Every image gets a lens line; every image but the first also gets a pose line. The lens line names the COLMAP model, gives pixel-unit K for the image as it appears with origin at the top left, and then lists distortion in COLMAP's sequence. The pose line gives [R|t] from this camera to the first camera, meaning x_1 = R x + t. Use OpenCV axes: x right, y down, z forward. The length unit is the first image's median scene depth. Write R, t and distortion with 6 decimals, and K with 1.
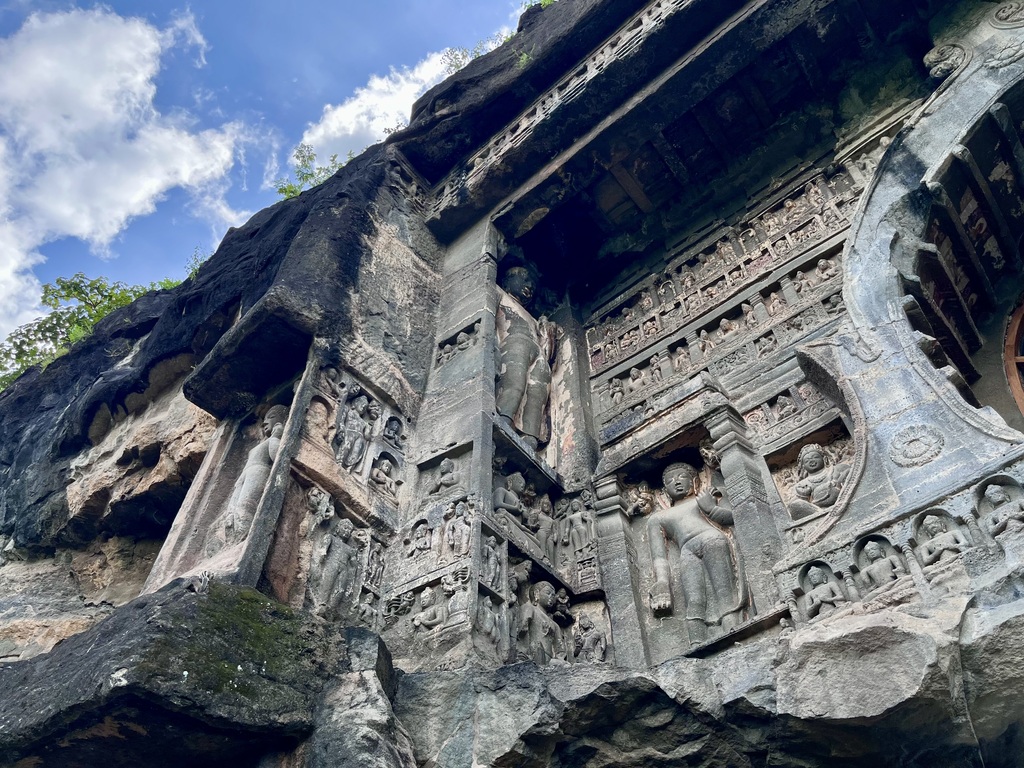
lens RADIAL K [[790.1, 0, 512.0], [0, 790.1, 384.0], [0, 0, 1]] dist [0.060066, -0.079774]
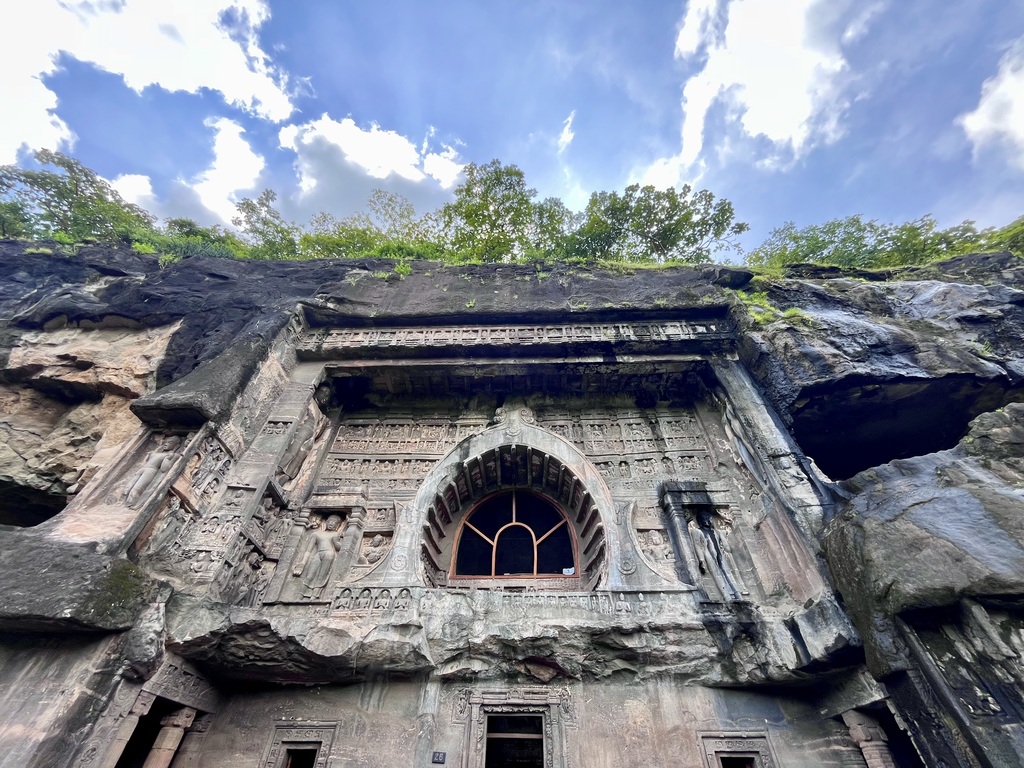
lens RADIAL K [[420.1, 0, 512.0], [0, 420.1, 384.0], [0, 0, 1]] dist [-0.001129, -0.000468]
pose [[0.782257, 0.464457, 0.415154, -0.121137], [-0.489290, 0.870569, -0.052008, -0.528218], [-0.385576, -0.162447, 0.908263, -0.430975]]
